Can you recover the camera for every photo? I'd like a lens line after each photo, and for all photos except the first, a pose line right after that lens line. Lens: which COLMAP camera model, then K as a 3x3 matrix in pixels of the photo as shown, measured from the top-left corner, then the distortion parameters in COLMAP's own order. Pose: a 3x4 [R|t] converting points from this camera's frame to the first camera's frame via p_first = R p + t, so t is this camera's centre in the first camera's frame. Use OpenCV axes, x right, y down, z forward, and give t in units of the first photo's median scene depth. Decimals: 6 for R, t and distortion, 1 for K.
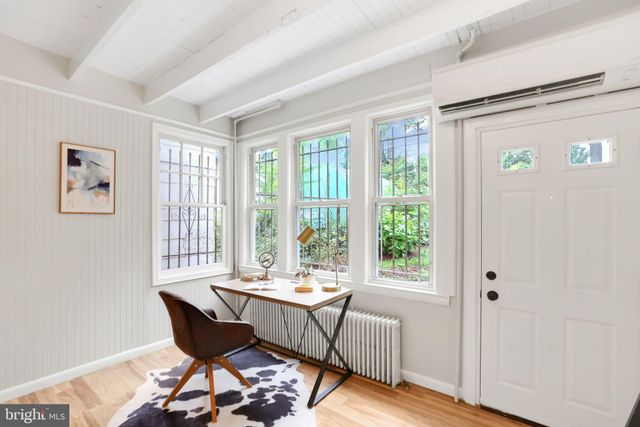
lens RADIAL K [[291.6, 0, 314.7], [0, 291.6, 216.3], [0, 0, 1]] dist [-0.002329, 0.000200]
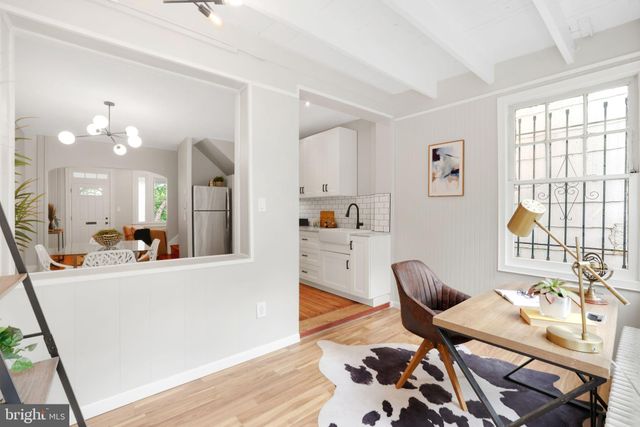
lens RADIAL K [[291.6, 0, 313.0], [0, 291.6, 209.8], [0, 0, 1]] dist [-0.002329, 0.000200]
pose [[-0.200198, 0.010584, -0.979698, 0.575579], [0.005416, 0.999938, 0.009696, 0.033024], [0.979740, -0.003365, -0.200243, 0.699155]]
